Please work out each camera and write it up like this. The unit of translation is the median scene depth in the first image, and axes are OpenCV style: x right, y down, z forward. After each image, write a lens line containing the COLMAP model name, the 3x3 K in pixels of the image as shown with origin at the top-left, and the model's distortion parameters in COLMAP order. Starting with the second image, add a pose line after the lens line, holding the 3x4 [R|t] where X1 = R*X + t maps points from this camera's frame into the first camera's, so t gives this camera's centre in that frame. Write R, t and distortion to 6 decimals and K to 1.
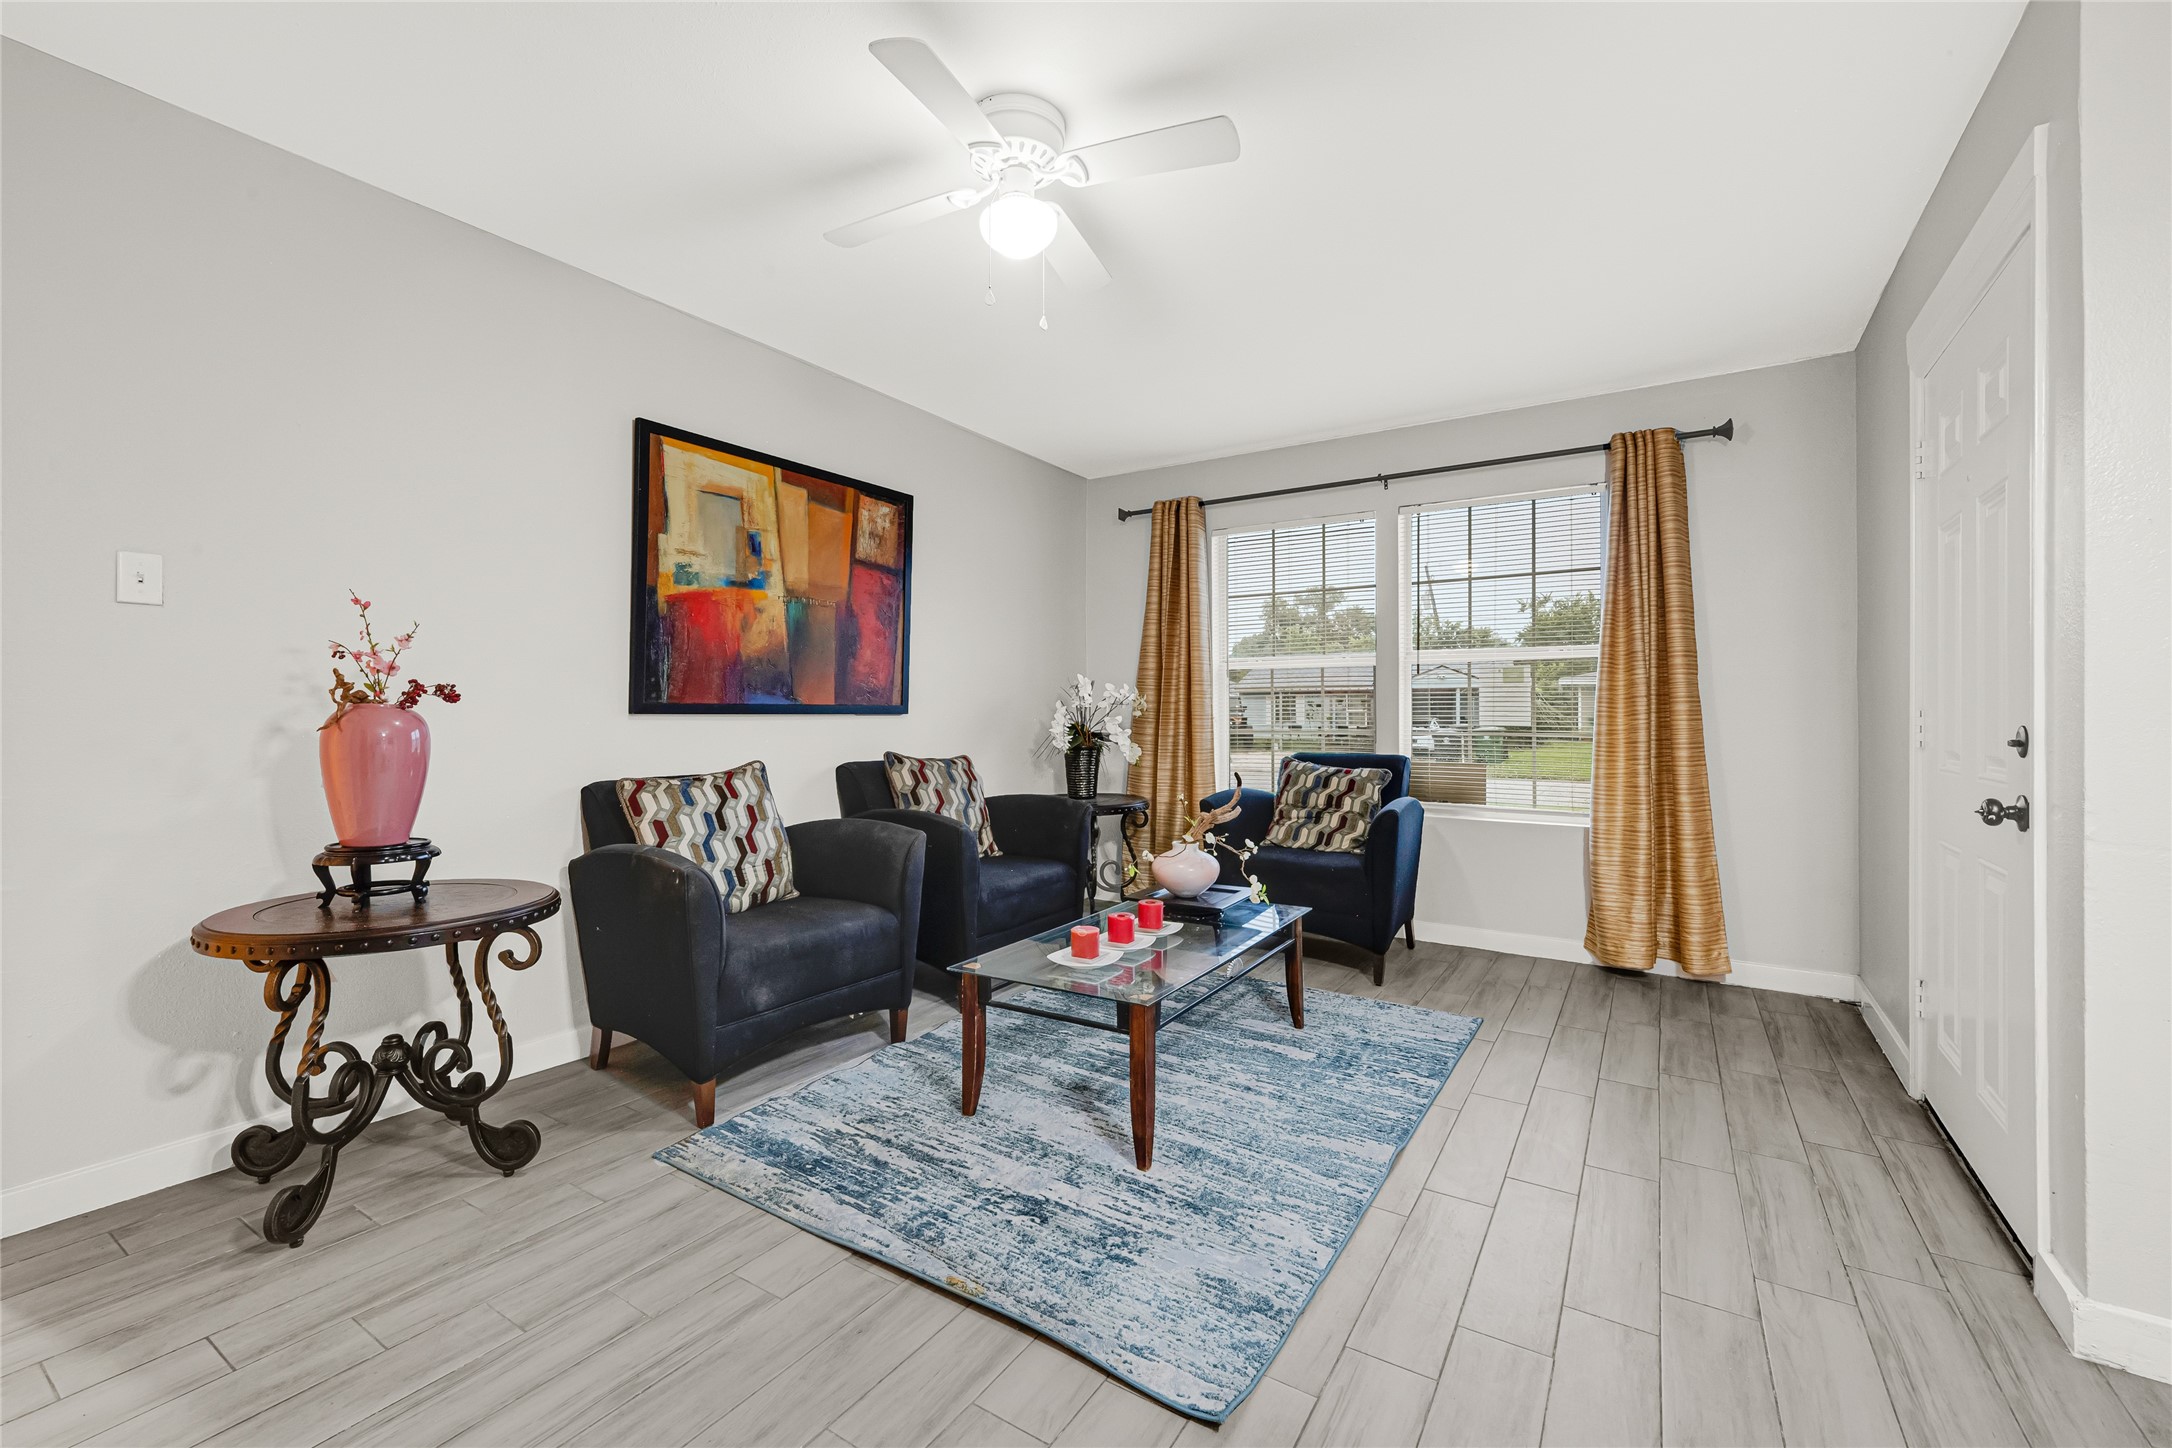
lens RADIAL K [[892.7, 0, 1086.4], [0, 892.7, 710.5], [0, 0, 1]] dist [0.004332, -0.000893]
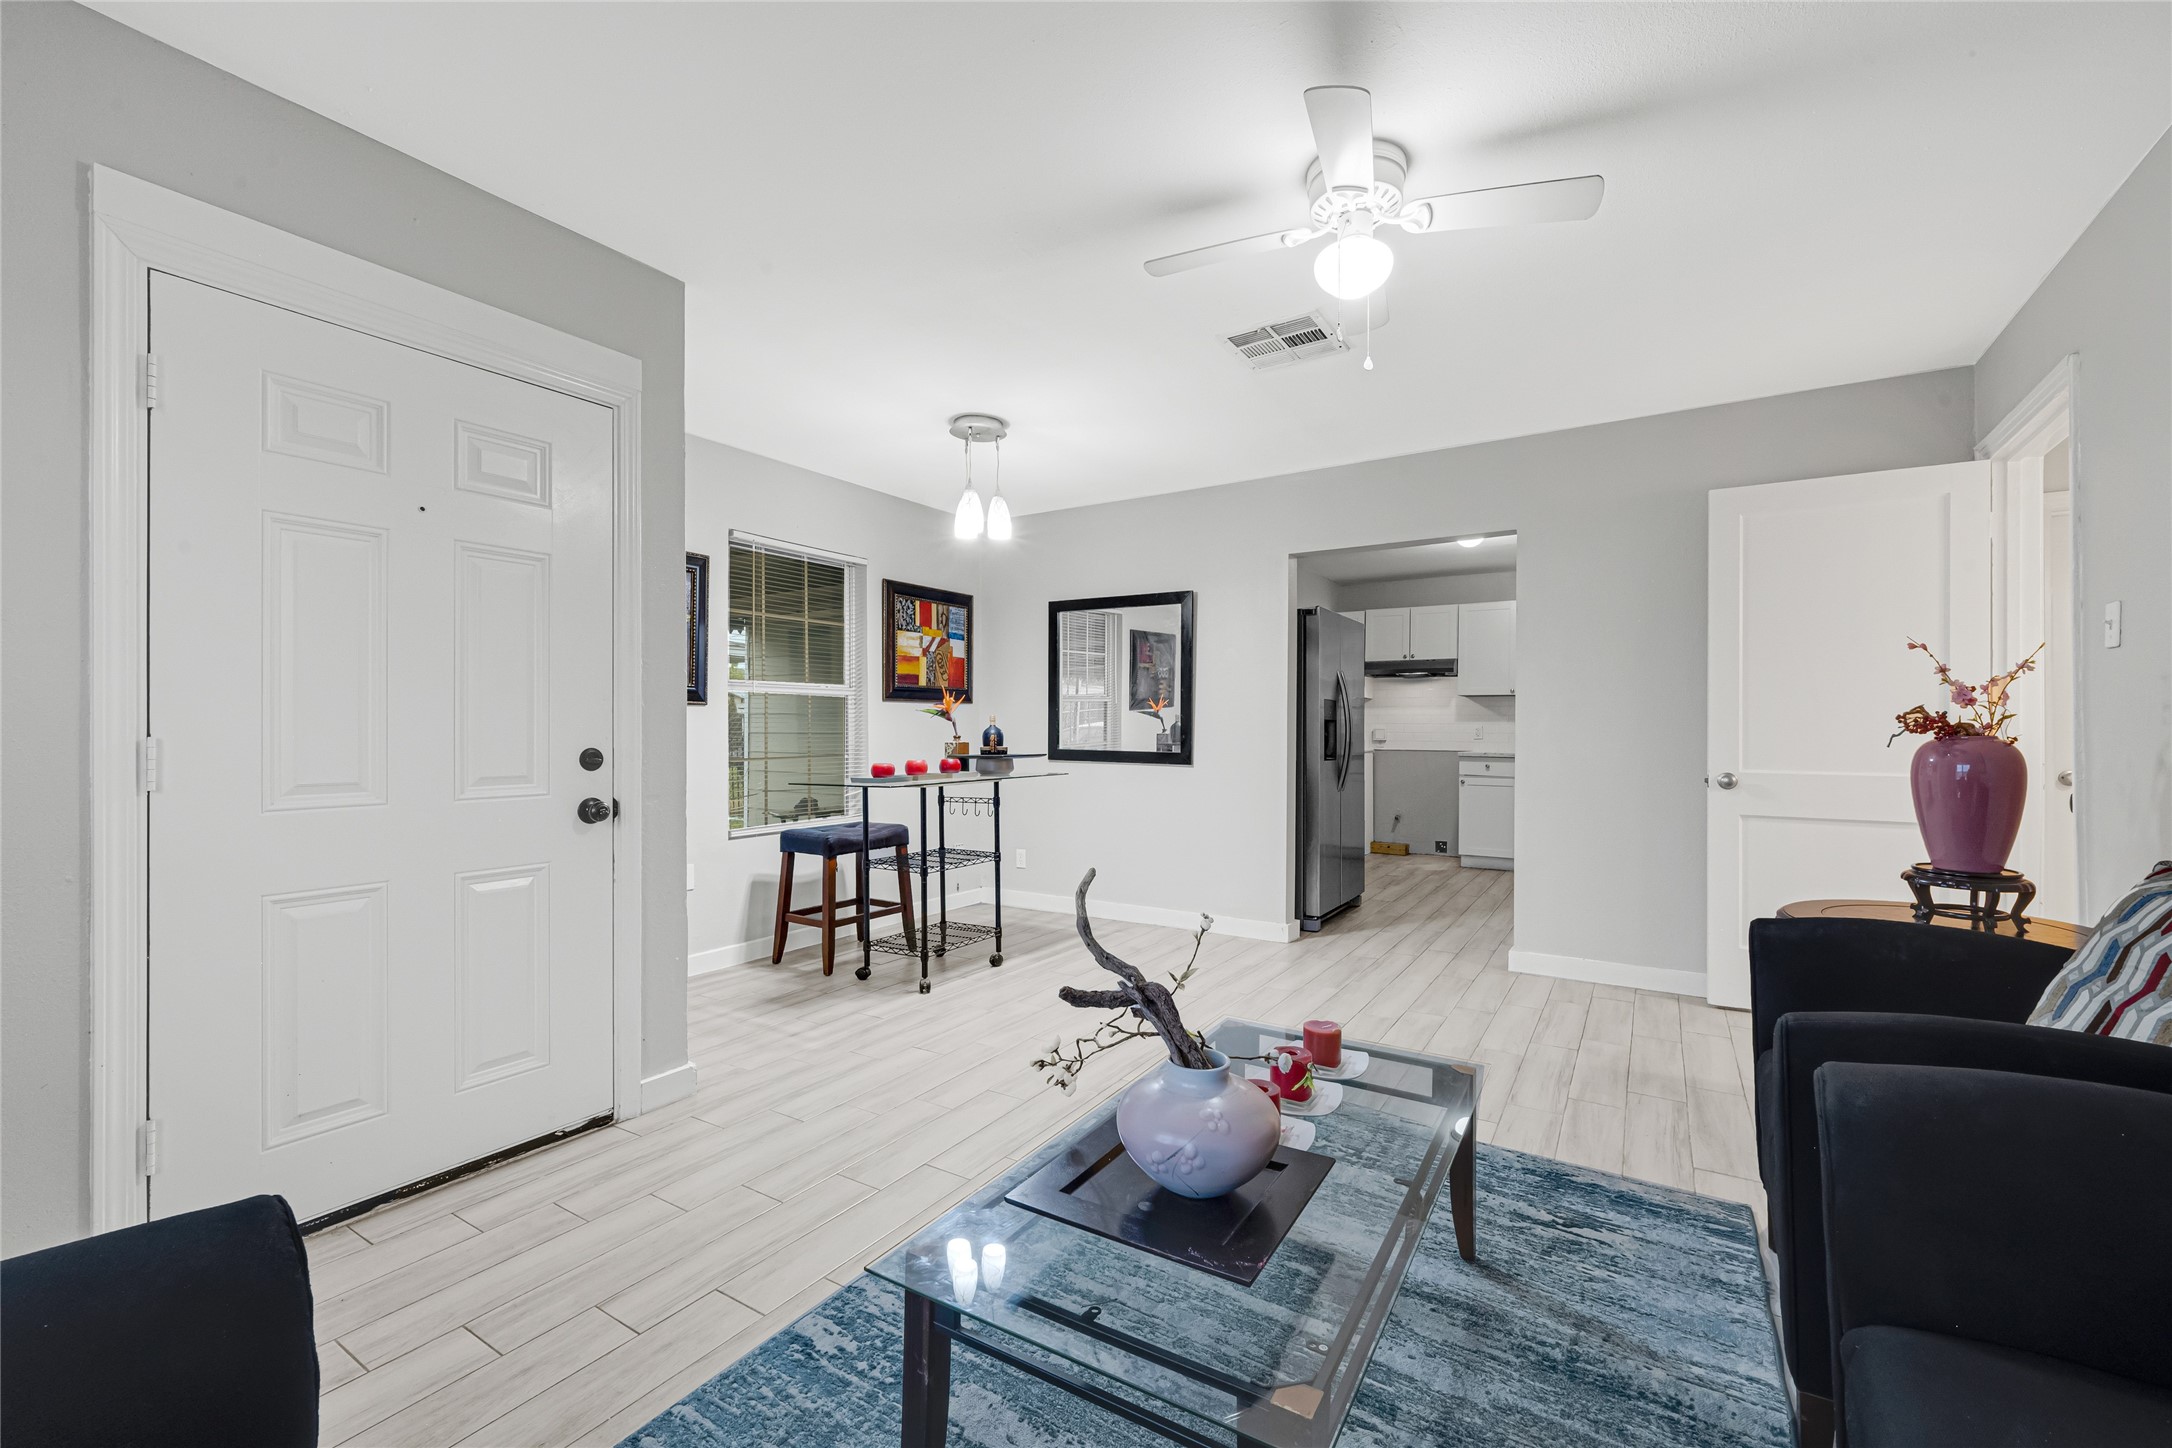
lens RADIAL K [[892.7, 0, 1080.2], [0, 892.7, 727.3], [0, 0, 1]] dist [0.004332, -0.000893]
pose [[-0.999994, -0.002418, 0.002290, 0.144685], [-0.002432, 0.999977, -0.006295, -0.004636], [-0.002275, -0.006301, -0.999978, 1.242417]]
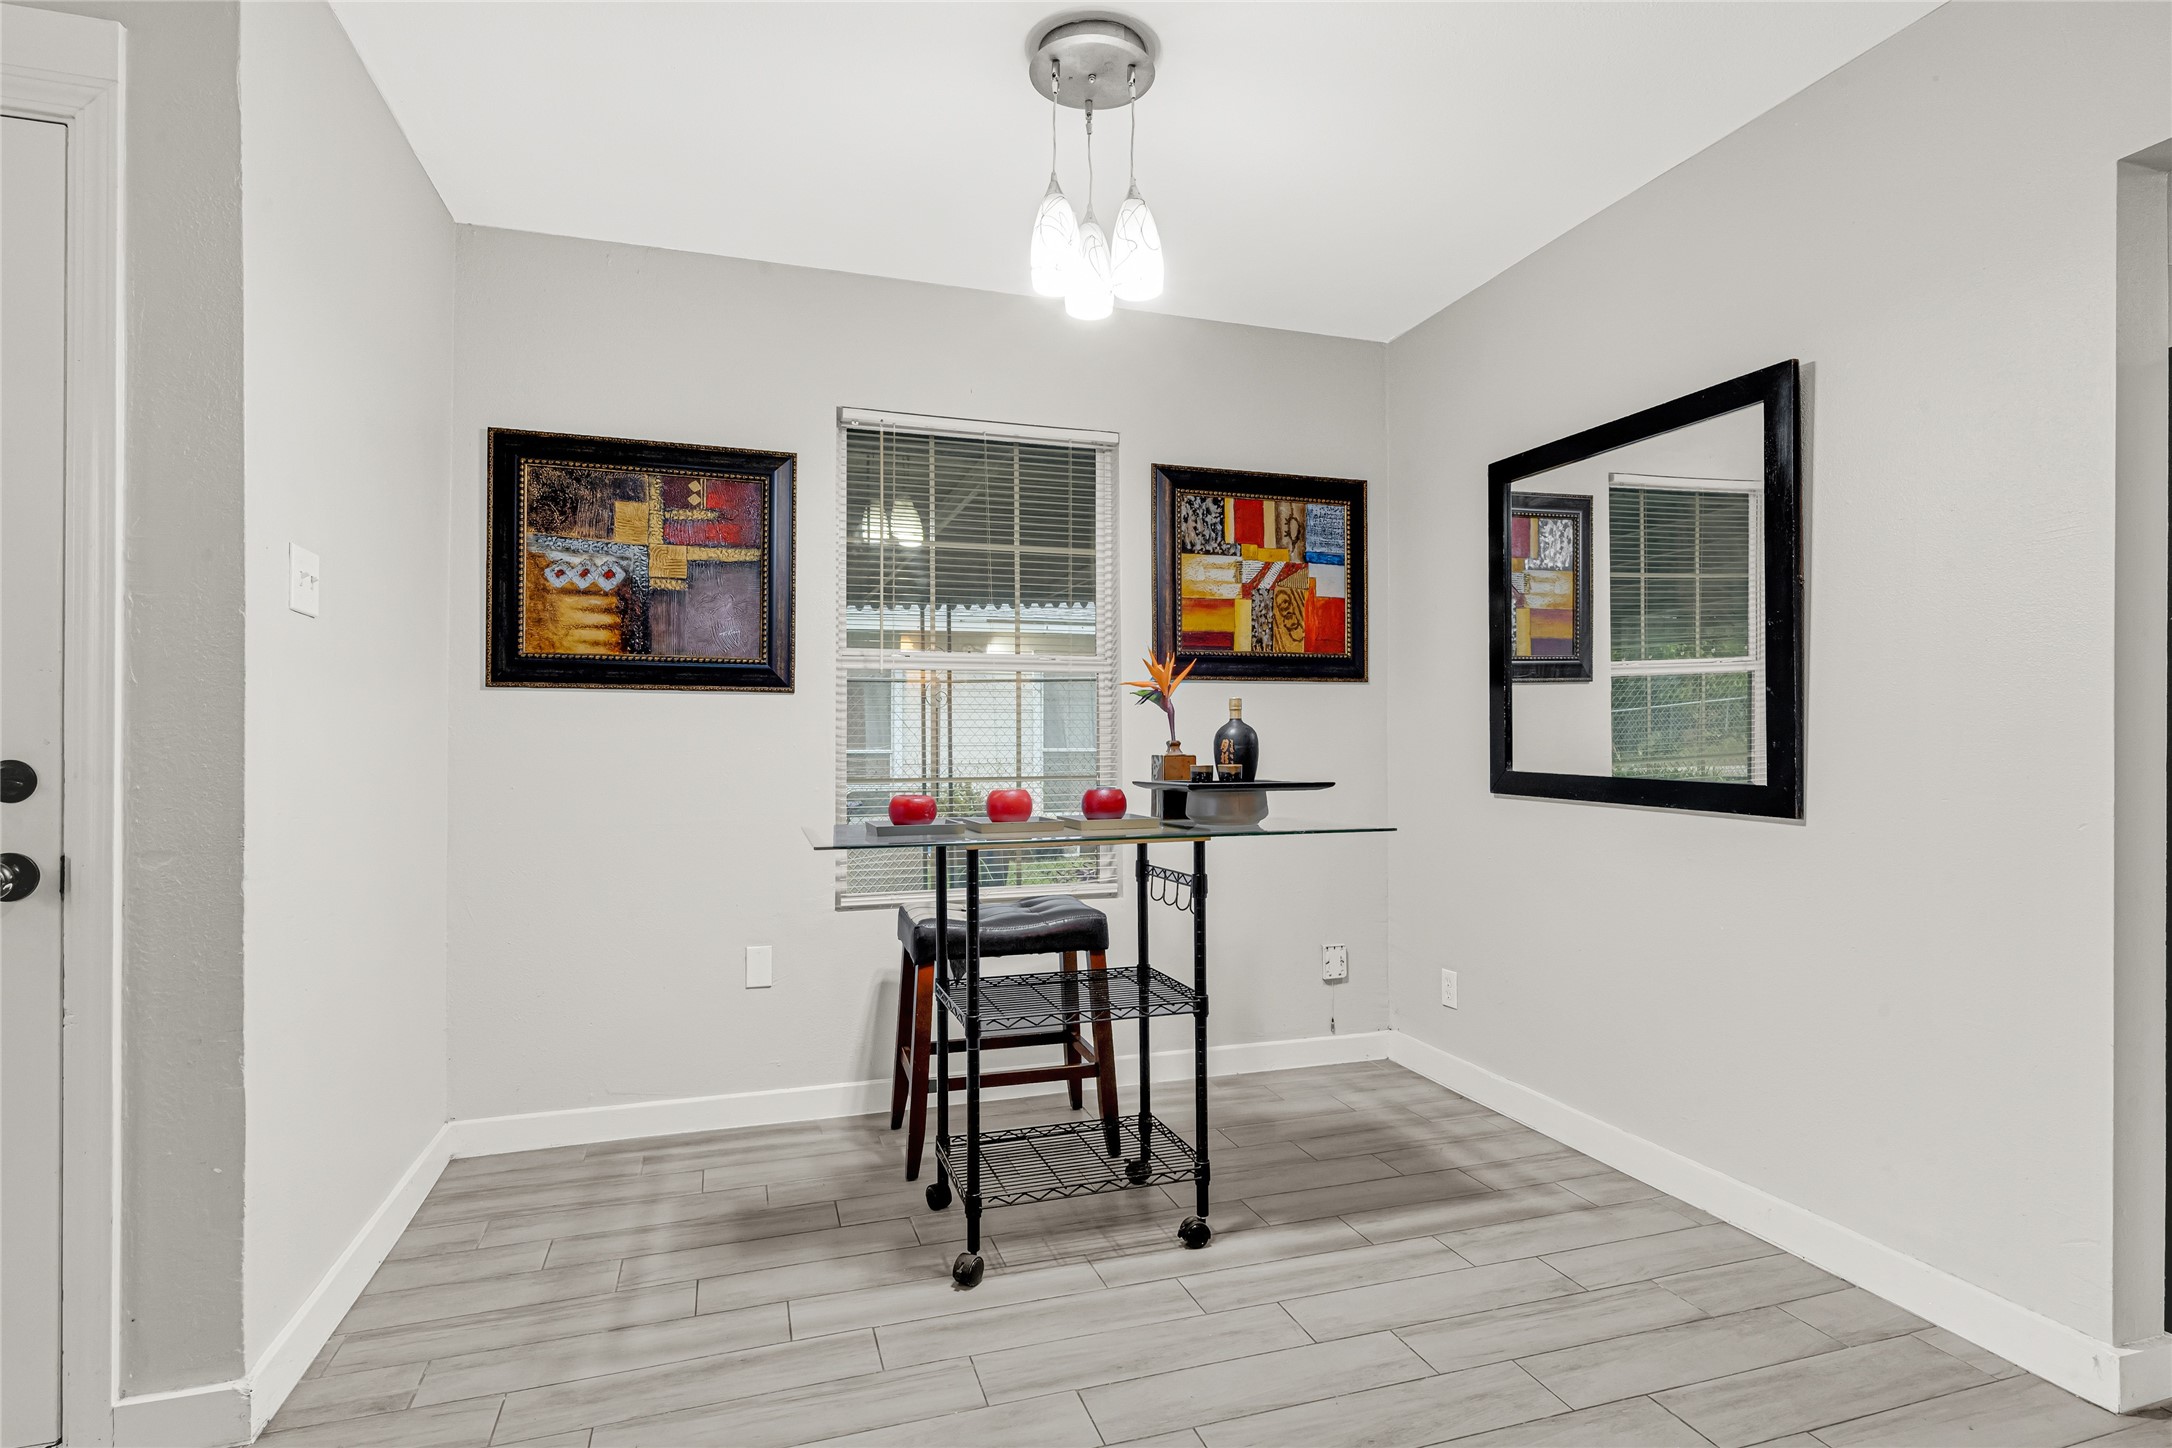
lens RADIAL K [[1085.7, 0, 1086.1], [0, 1085.7, 732.7], [0, 0, 1]] dist [-0.001858, 0.001659]
pose [[-0.774818, 0.003489, 0.632175, -0.116865], [-0.001750, 0.999969, -0.007663, -0.000663], [-0.632182, -0.007043, -0.774788, 0.586879]]
